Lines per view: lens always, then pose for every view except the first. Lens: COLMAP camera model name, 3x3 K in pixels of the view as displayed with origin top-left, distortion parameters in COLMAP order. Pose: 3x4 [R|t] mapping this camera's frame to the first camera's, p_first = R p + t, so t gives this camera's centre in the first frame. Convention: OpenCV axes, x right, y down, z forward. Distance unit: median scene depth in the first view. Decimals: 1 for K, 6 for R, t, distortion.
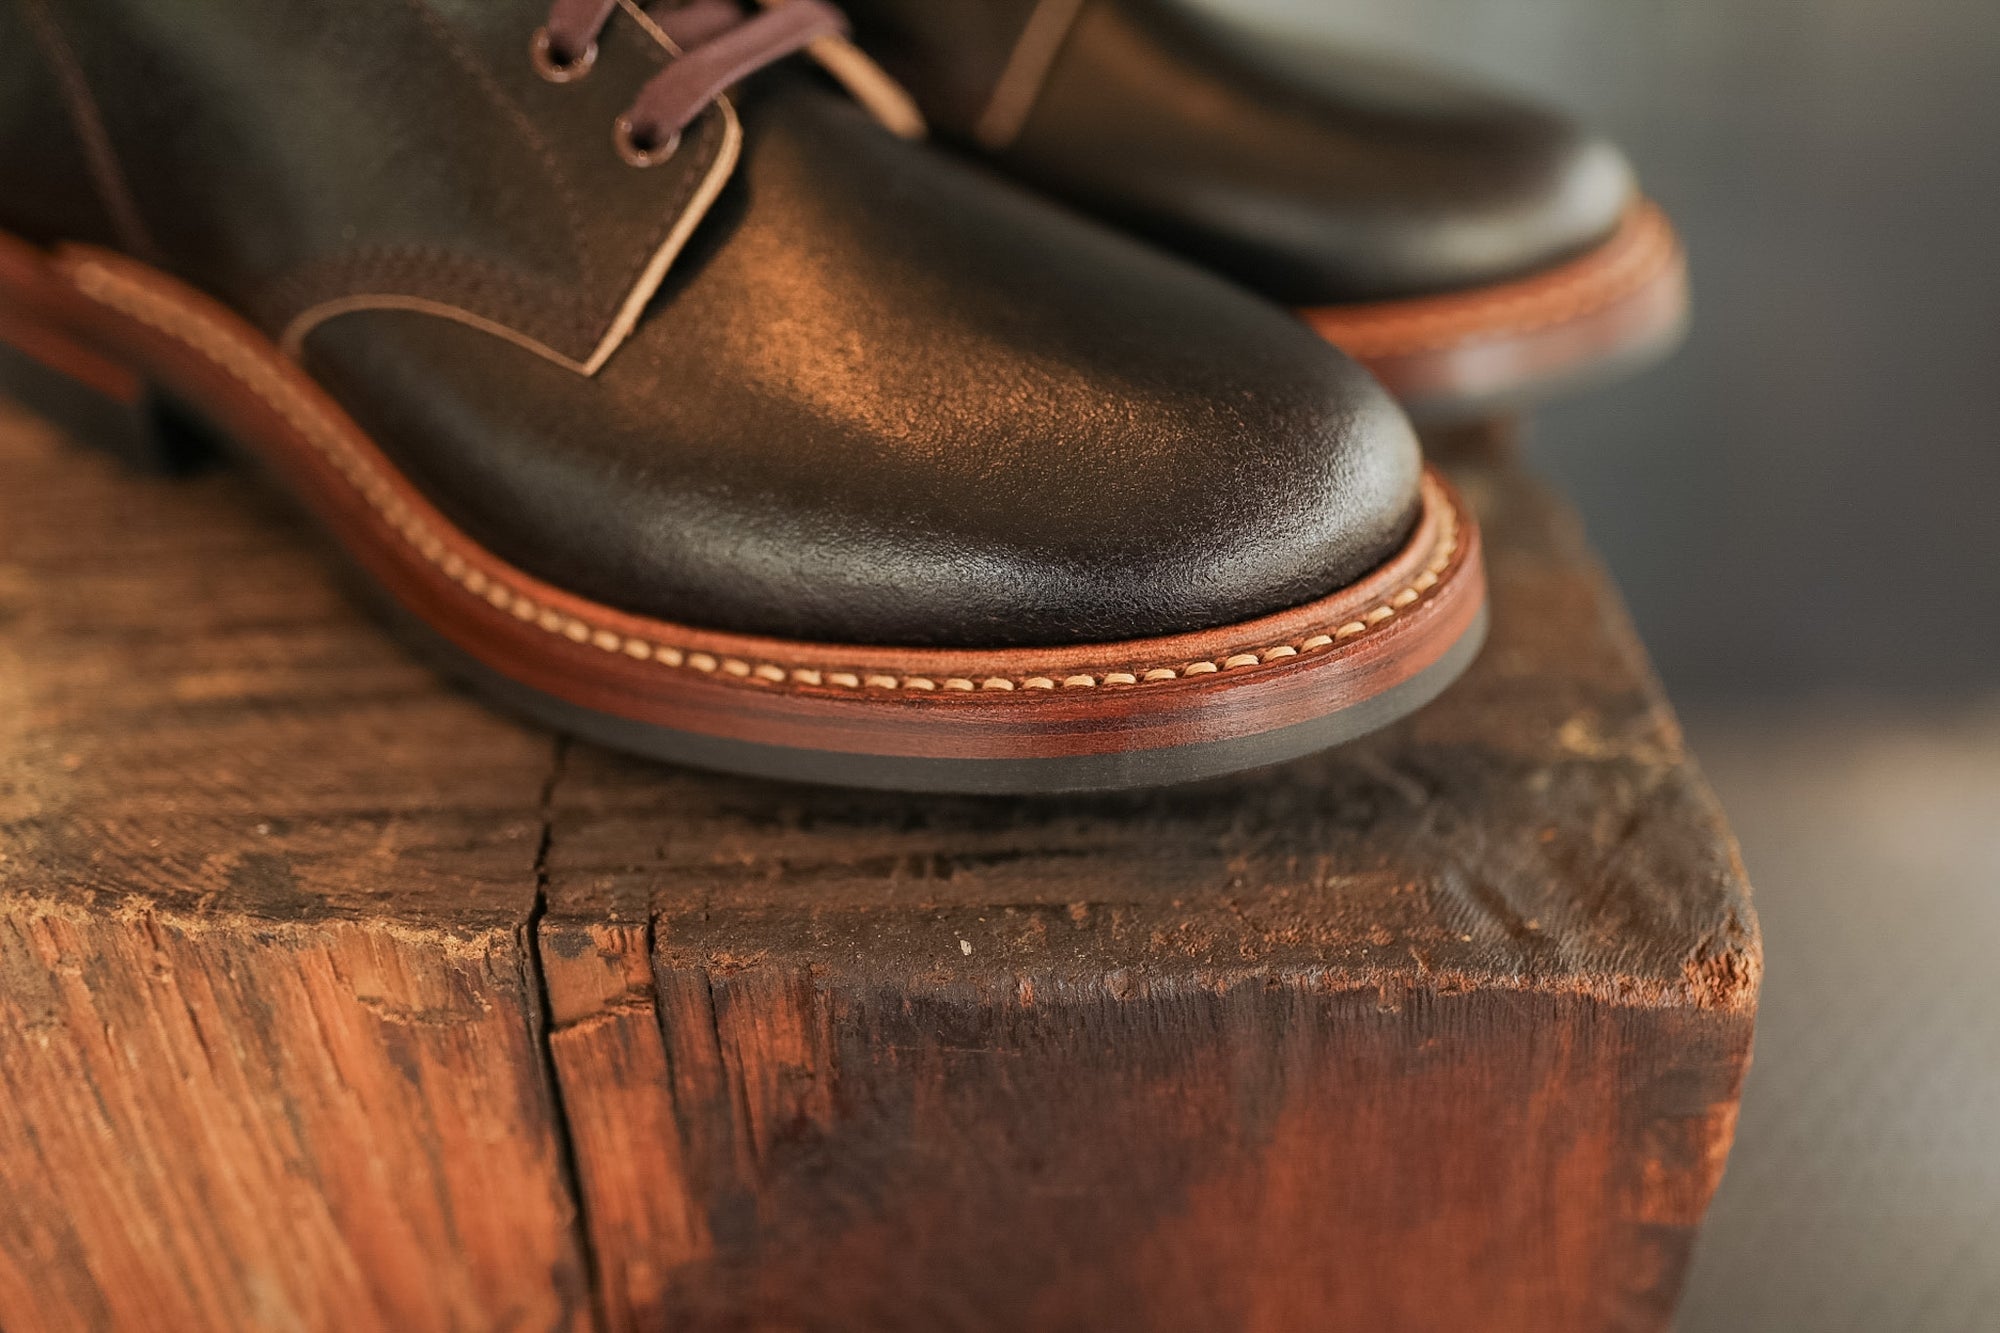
lens RADIAL K [[2038.3, 0, 1003.2], [0, 2038.3, 665.0], [0, 0, 1]] dist [-0.083186, 0.100184]
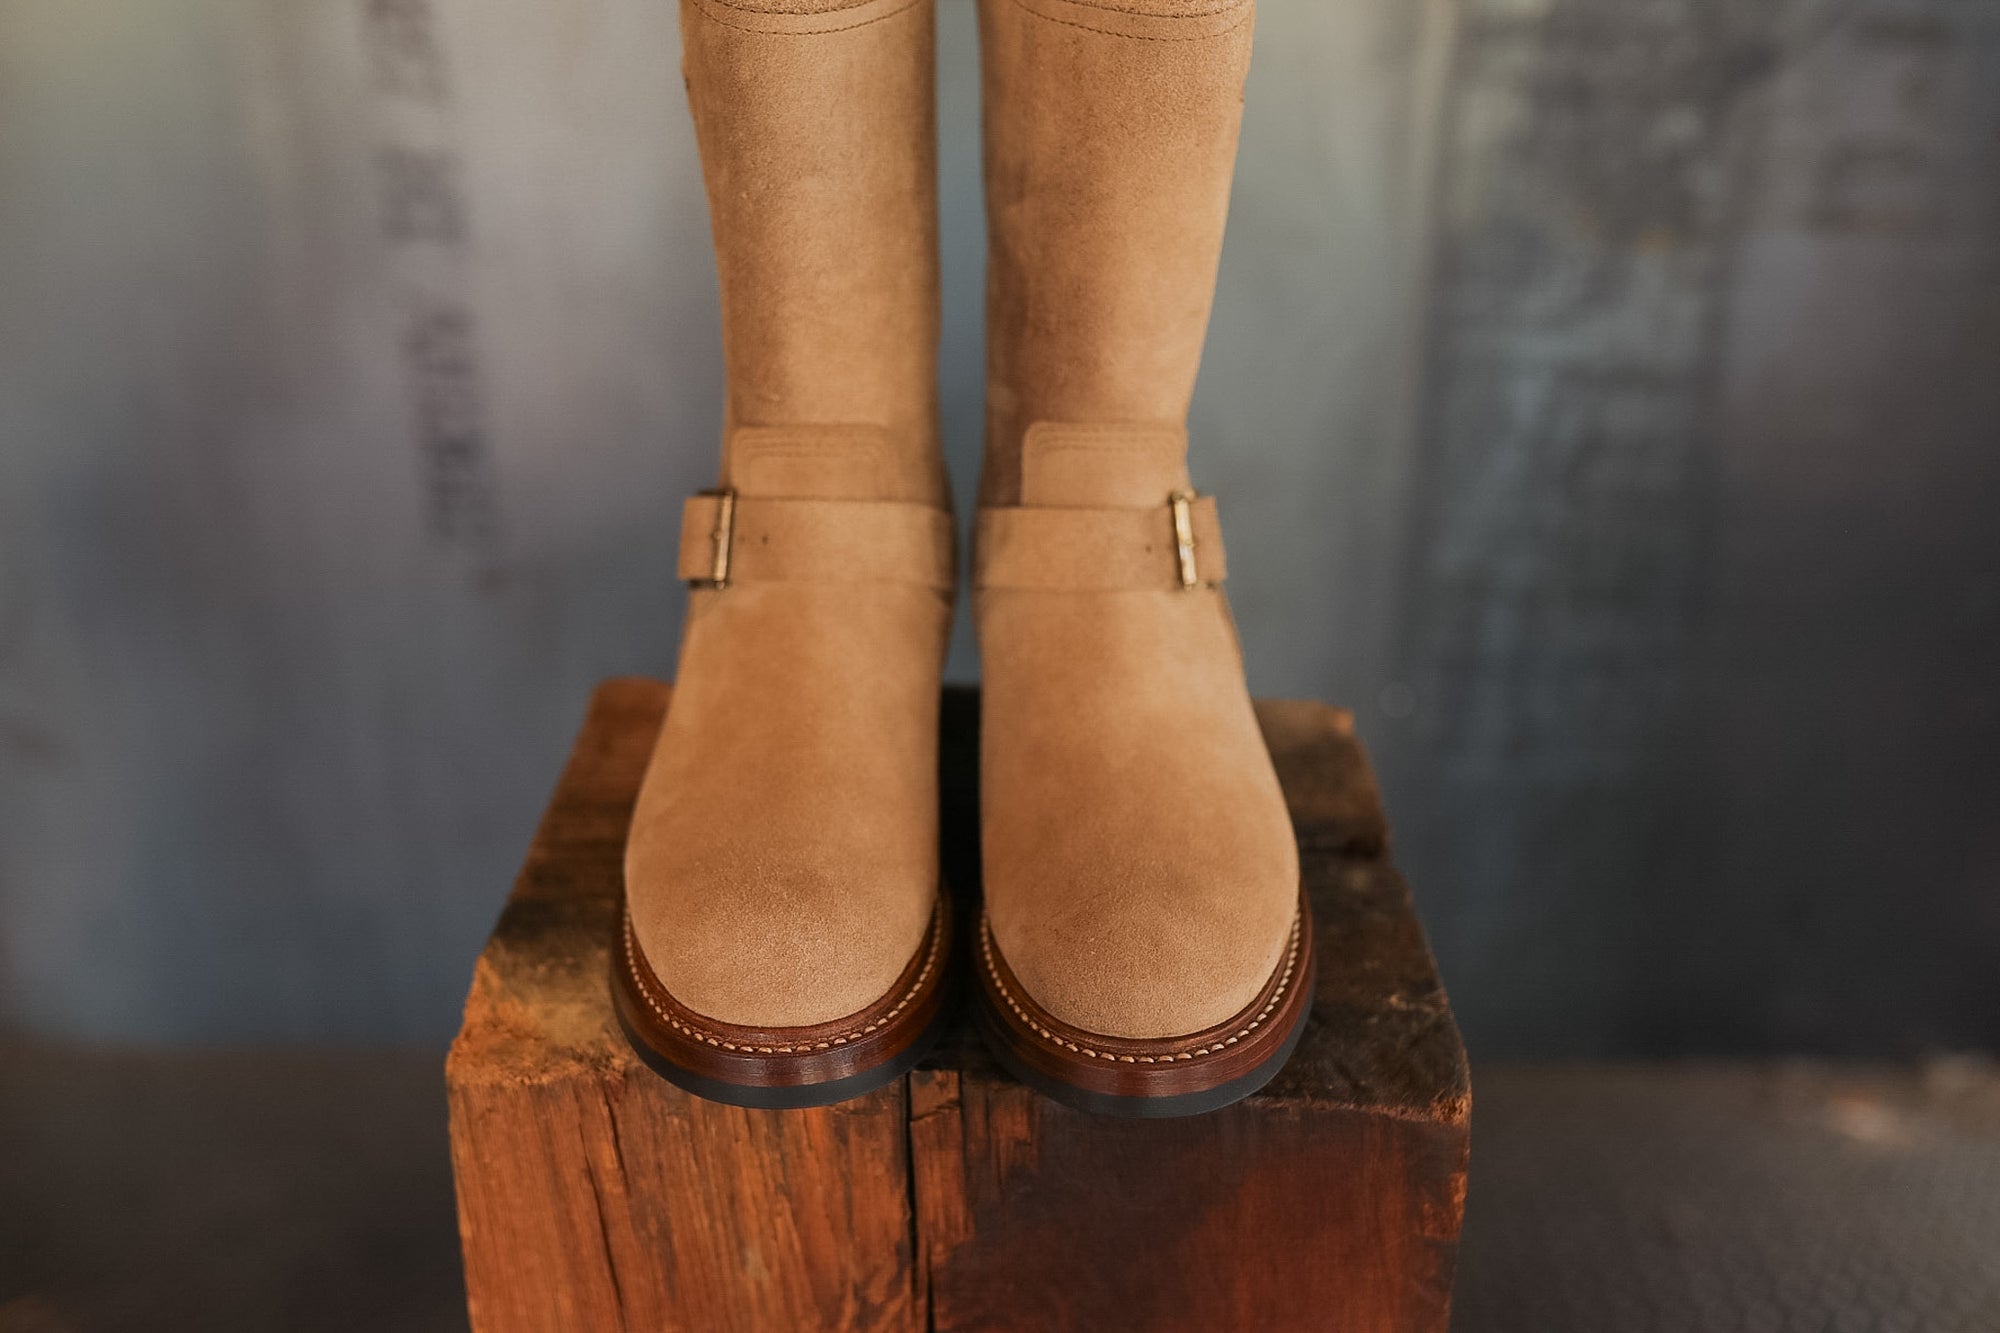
lens RADIAL K [[2082.6, 0, 952.6], [0, 2082.6, 705.2], [0, 0, 1]] dist [-0.053341, 0.023949]
pose [[0.998424, 0.016652, -0.053589, -0.064417], [-0.023859, 0.990311, -0.136803, 0.041494], [0.050792, 0.137866, 0.989148, -1.268776]]
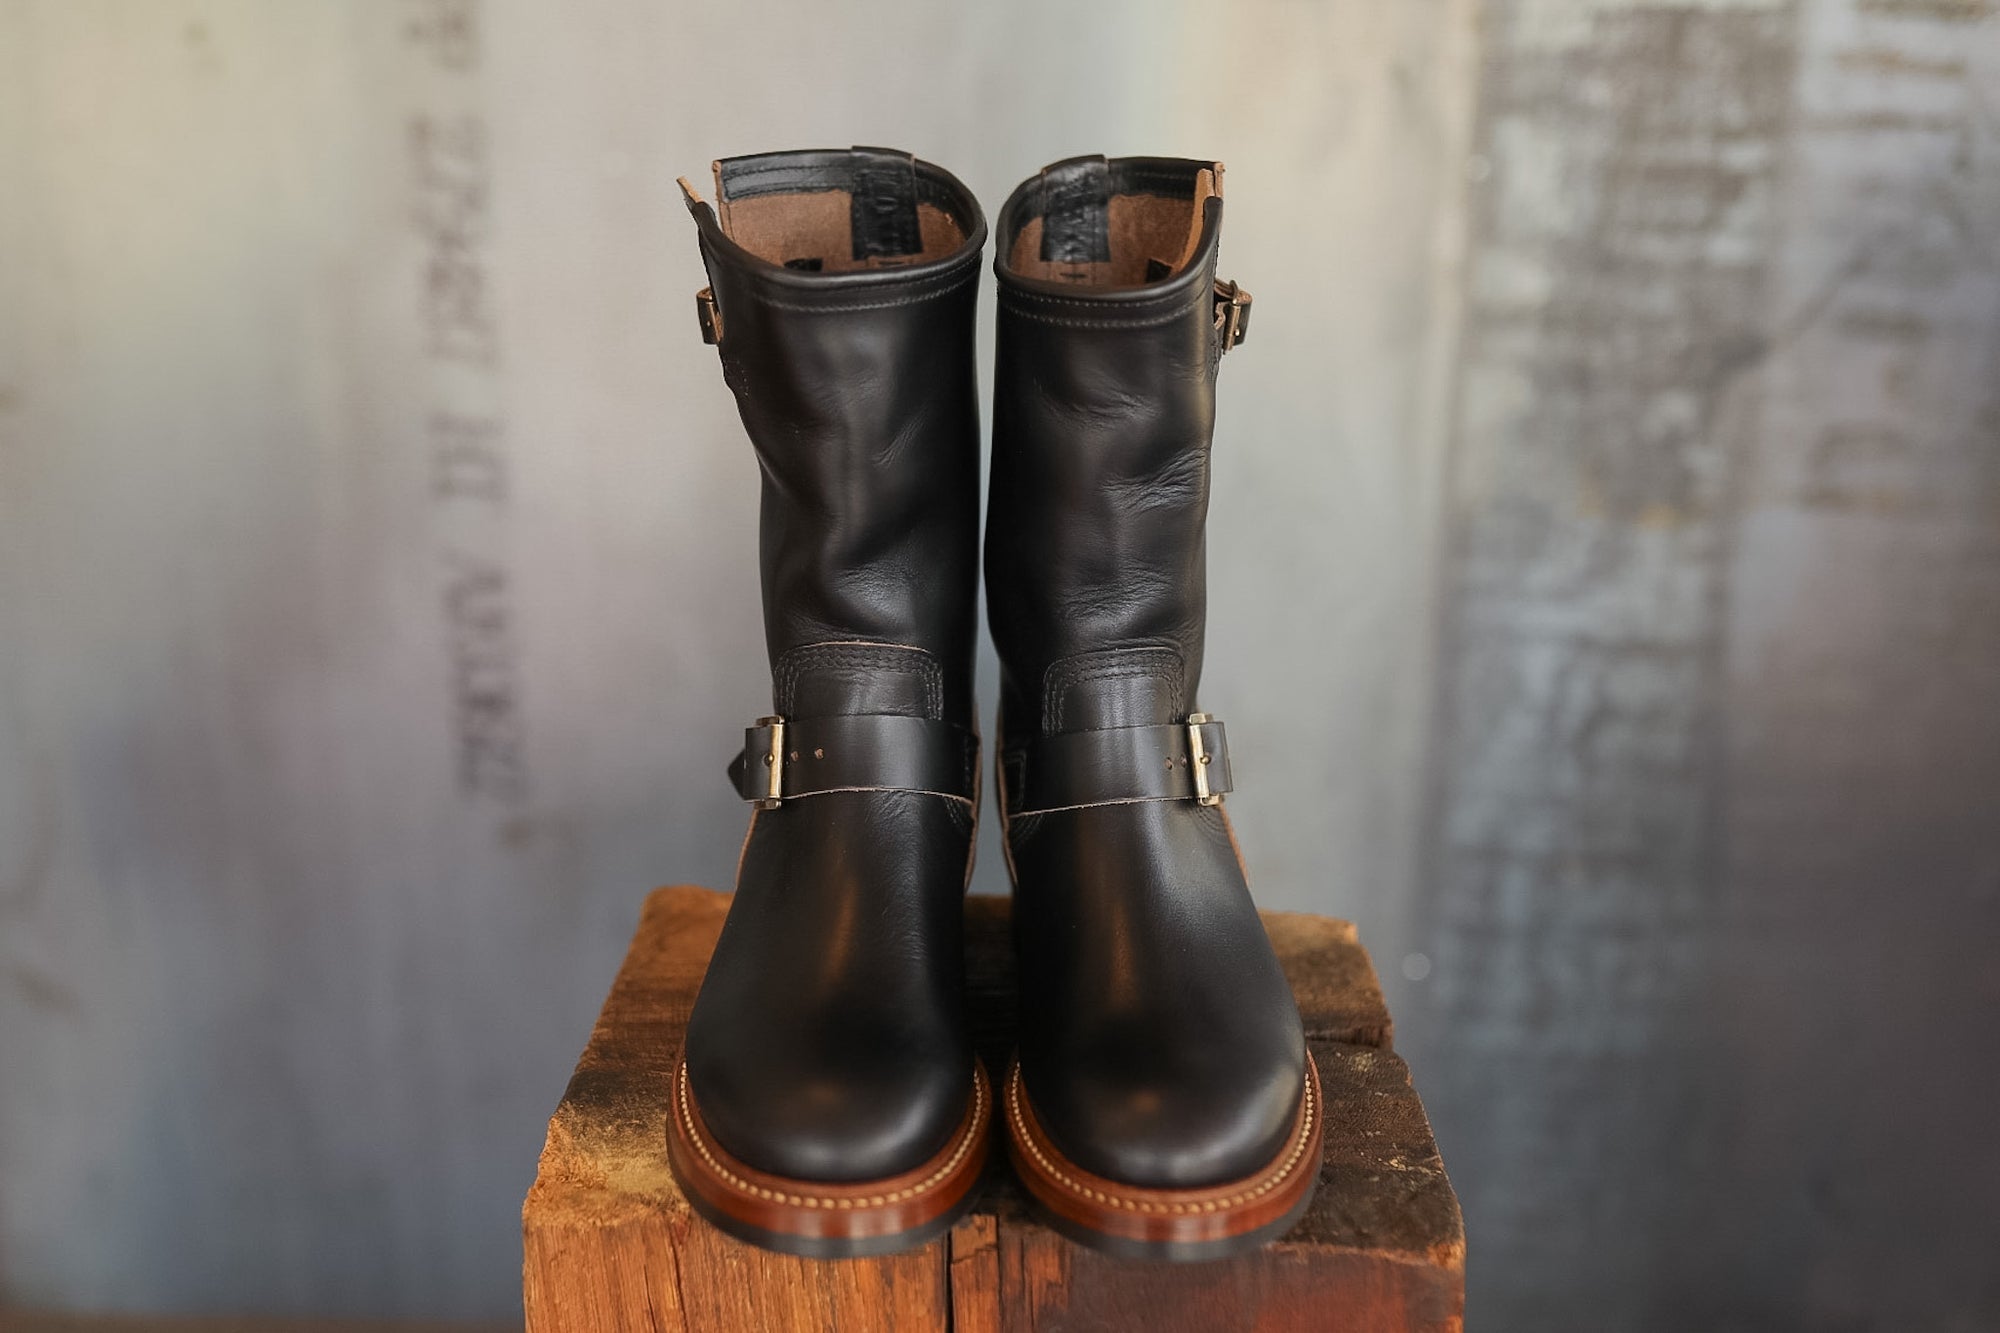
lens RADIAL K [[2213.6, 0, 996.7], [0, 2213.6, 721.2], [0, 0, 1]] dist [-0.058266, 0.036442]
pose [[0.998948, 0.022354, -0.040030, -0.079432], [-0.032407, 0.961874, -0.271566, 0.267219], [0.032433, 0.272578, 0.961587, -1.650112]]
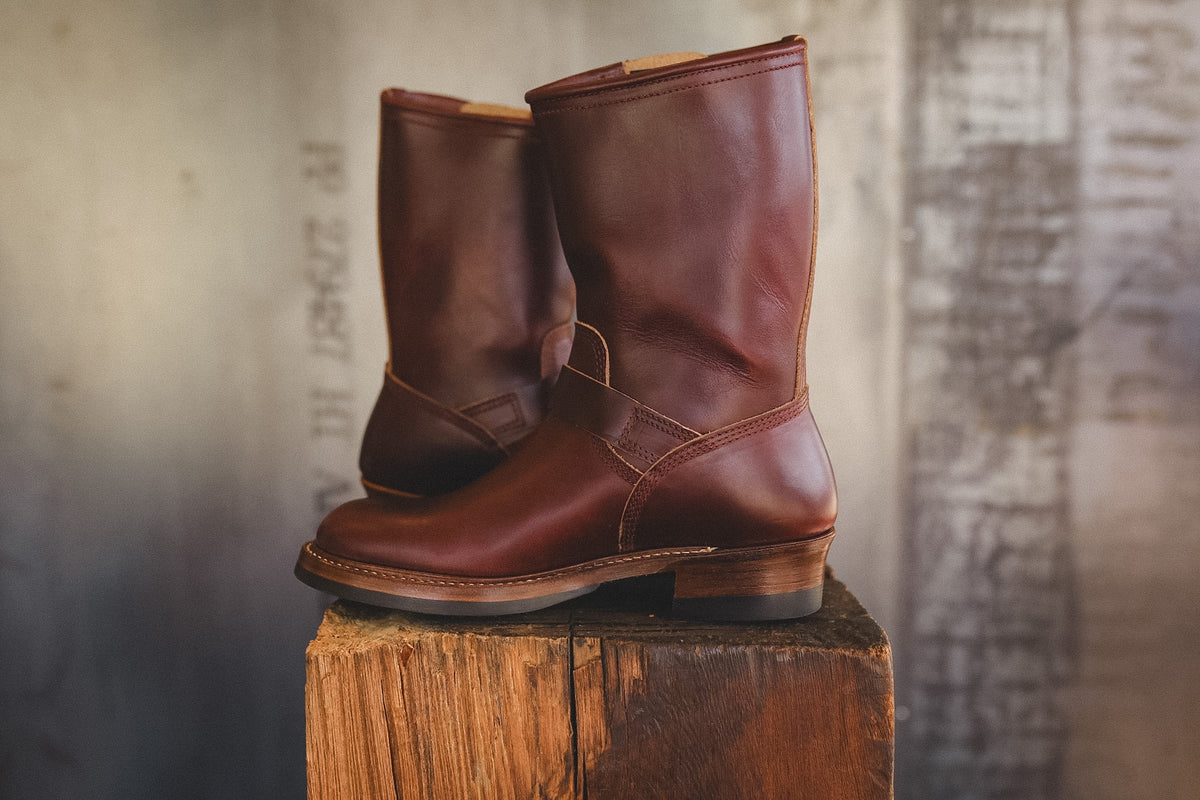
lens RADIAL K [[1290.3, 0, 705.1], [0, 1290.3, 439.8], [0, 0, 1]] dist [-0.041469, -0.004048]
pose [[0.999761, -0.010965, -0.018933, 0.074673], [0.000661, 0.880087, -0.474813, 0.939831], [0.021870, 0.474686, 0.879883, -1.318393]]
